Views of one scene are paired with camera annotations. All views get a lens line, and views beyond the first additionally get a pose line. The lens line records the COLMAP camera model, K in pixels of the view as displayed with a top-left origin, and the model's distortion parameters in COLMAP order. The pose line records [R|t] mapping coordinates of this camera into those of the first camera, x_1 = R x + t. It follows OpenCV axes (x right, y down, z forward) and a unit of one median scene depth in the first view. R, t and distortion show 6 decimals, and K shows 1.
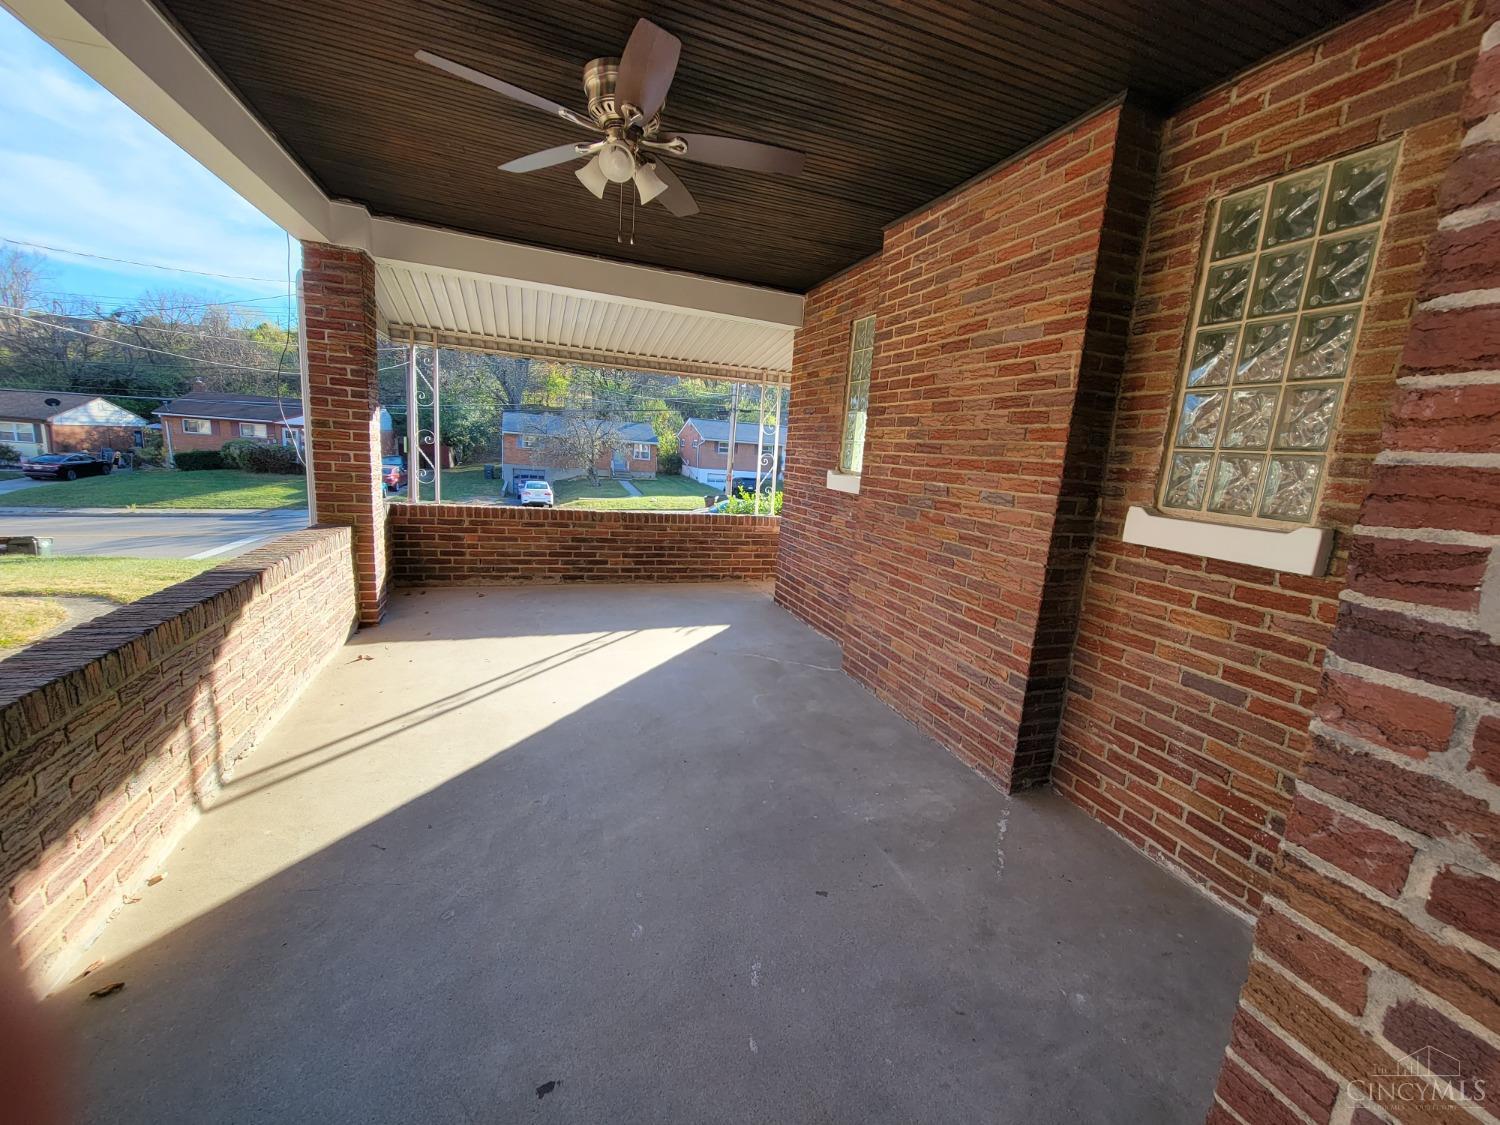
lens RADIAL K [[610.4, 0, 753.9], [0, 610.4, 560.8], [0, 0, 1]] dist [-0.000530, -0.000044]
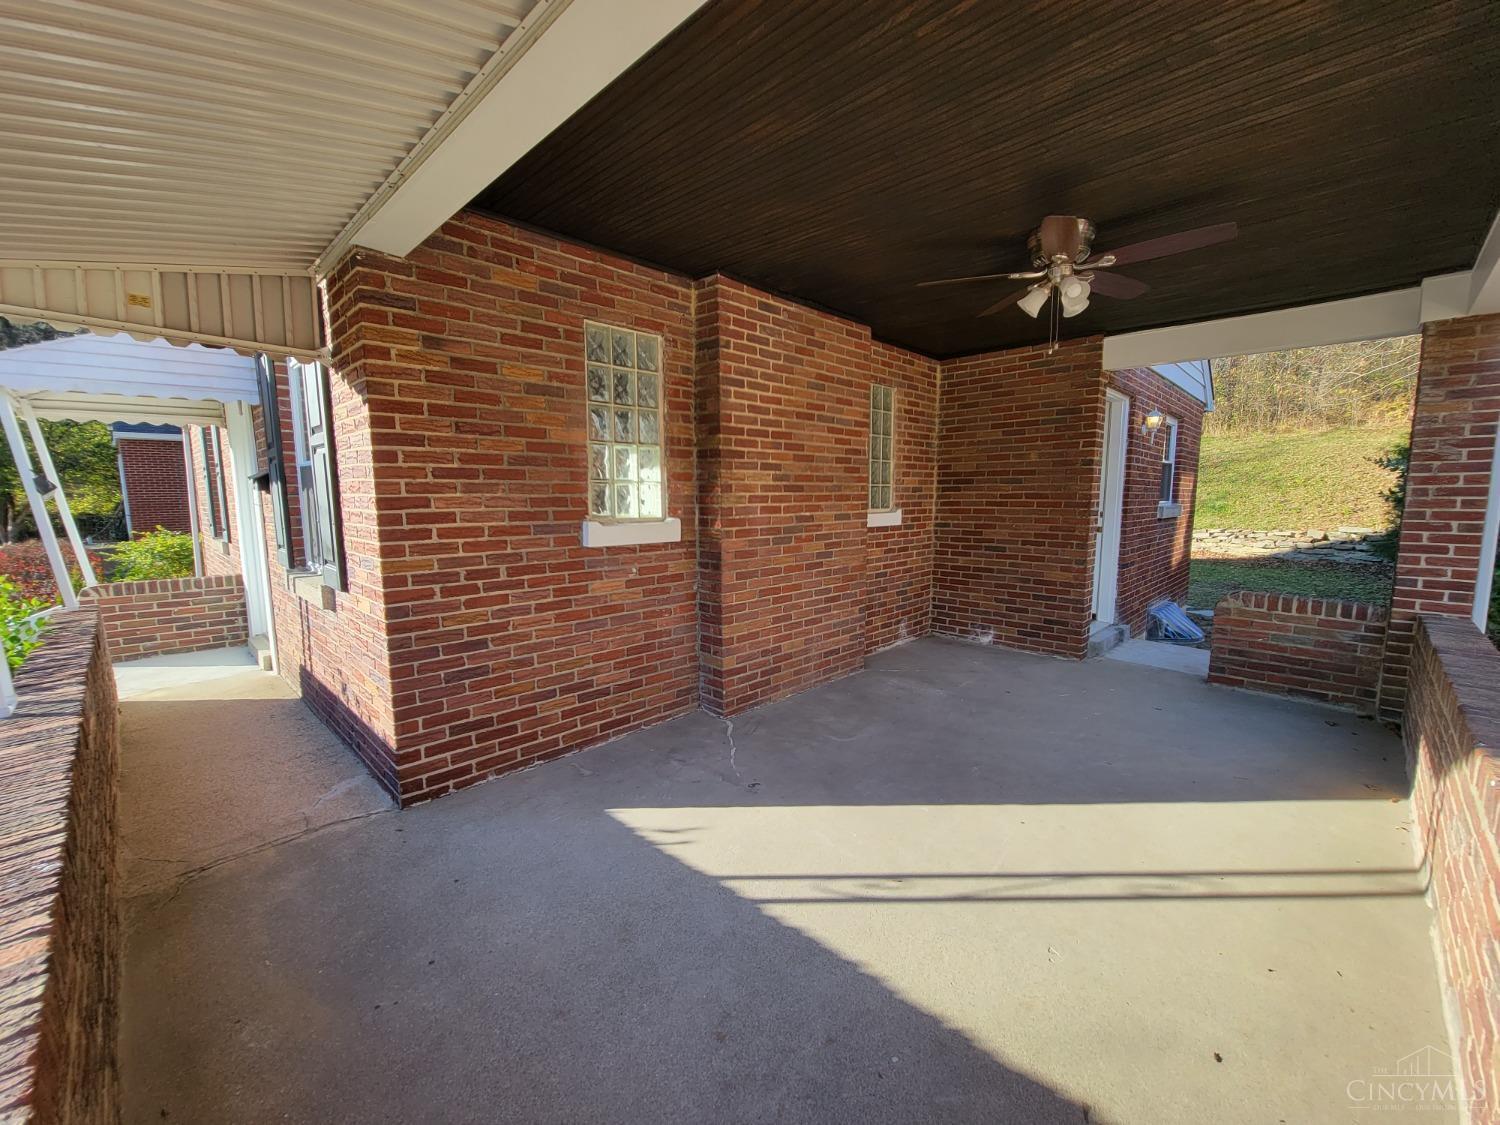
lens RADIAL K [[610.4, 0, 752.6], [0, 610.4, 565.5], [0, 0, 1]] dist [-0.000530, -0.000044]
pose [[-0.420650, -0.175411, 0.890104, -0.850200], [0.135319, 0.958023, 0.252745, -0.359167], [-0.897074, 0.226765, -0.379256, 1.571016]]
